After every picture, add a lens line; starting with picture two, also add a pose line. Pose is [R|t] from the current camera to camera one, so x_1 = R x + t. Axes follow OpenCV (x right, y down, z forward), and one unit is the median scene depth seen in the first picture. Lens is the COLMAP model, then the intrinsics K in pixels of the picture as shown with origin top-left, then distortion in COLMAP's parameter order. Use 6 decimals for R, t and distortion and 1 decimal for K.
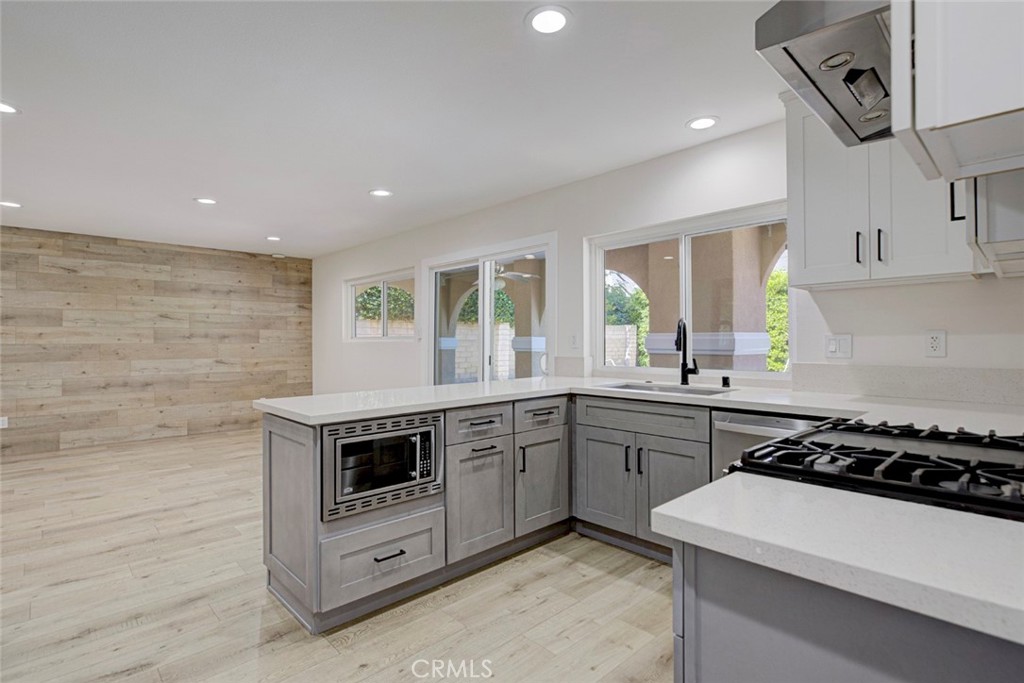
lens RADIAL K [[505.4, 0, 512.3], [0, 505.4, 337.4], [0, 0, 1]] dist [-0.003069, 0.001824]
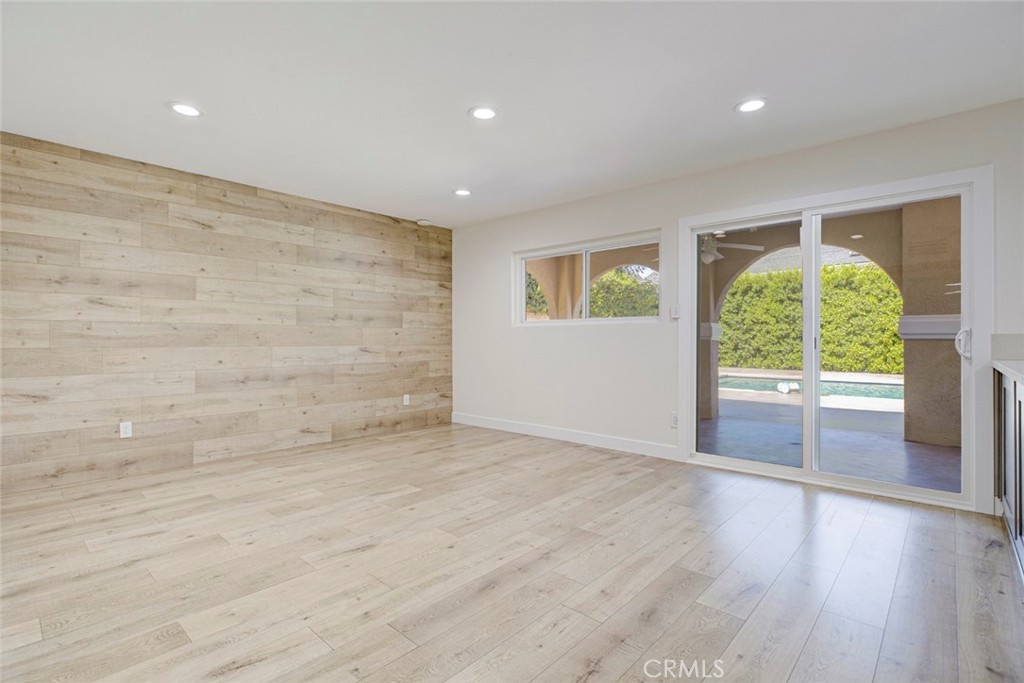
lens RADIAL K [[481.0, 0, 501.1], [0, 481.0, 338.1], [0, 0, 1]] dist [-0.000345, -0.002660]
pose [[0.997434, 0.003252, 0.071517, -0.472092], [-0.003421, 0.999992, 0.002244, 0.030289], [-0.071509, -0.002483, 0.997437, 0.247547]]
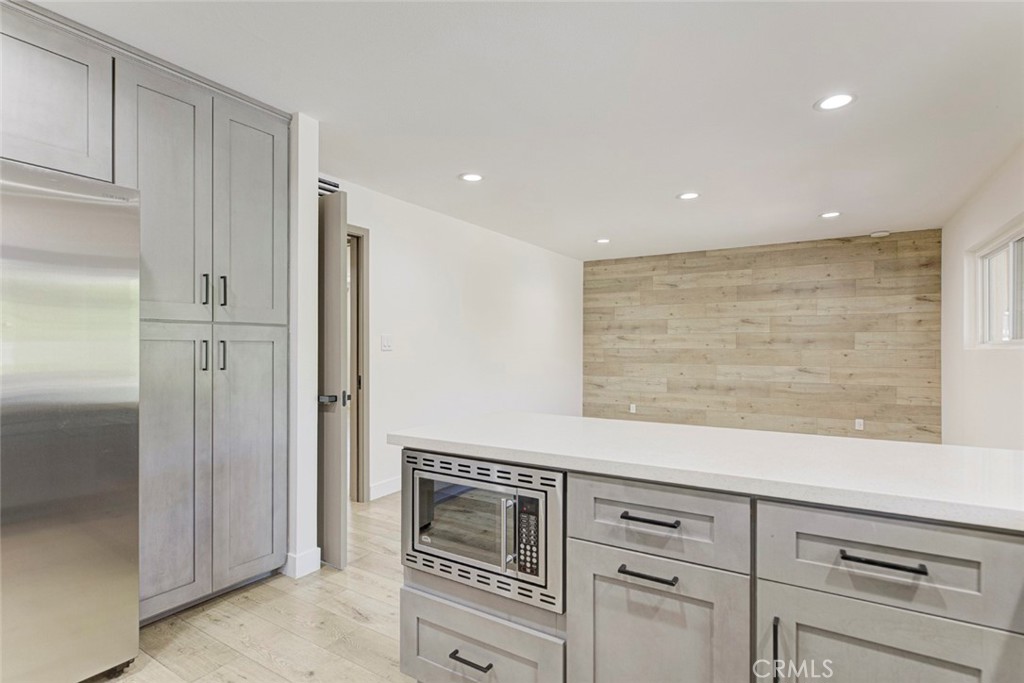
lens RADIAL K [[505.4, 0, 501.4], [0, 505.4, 348.9], [0, 0, 1]] dist [-0.003069, 0.001824]
pose [[0.246869, 0.007916, -0.969017, 0.154733], [0.003563, 0.999952, 0.009076, 0.001502], [0.969042, -0.005693, 0.246829, 0.317024]]
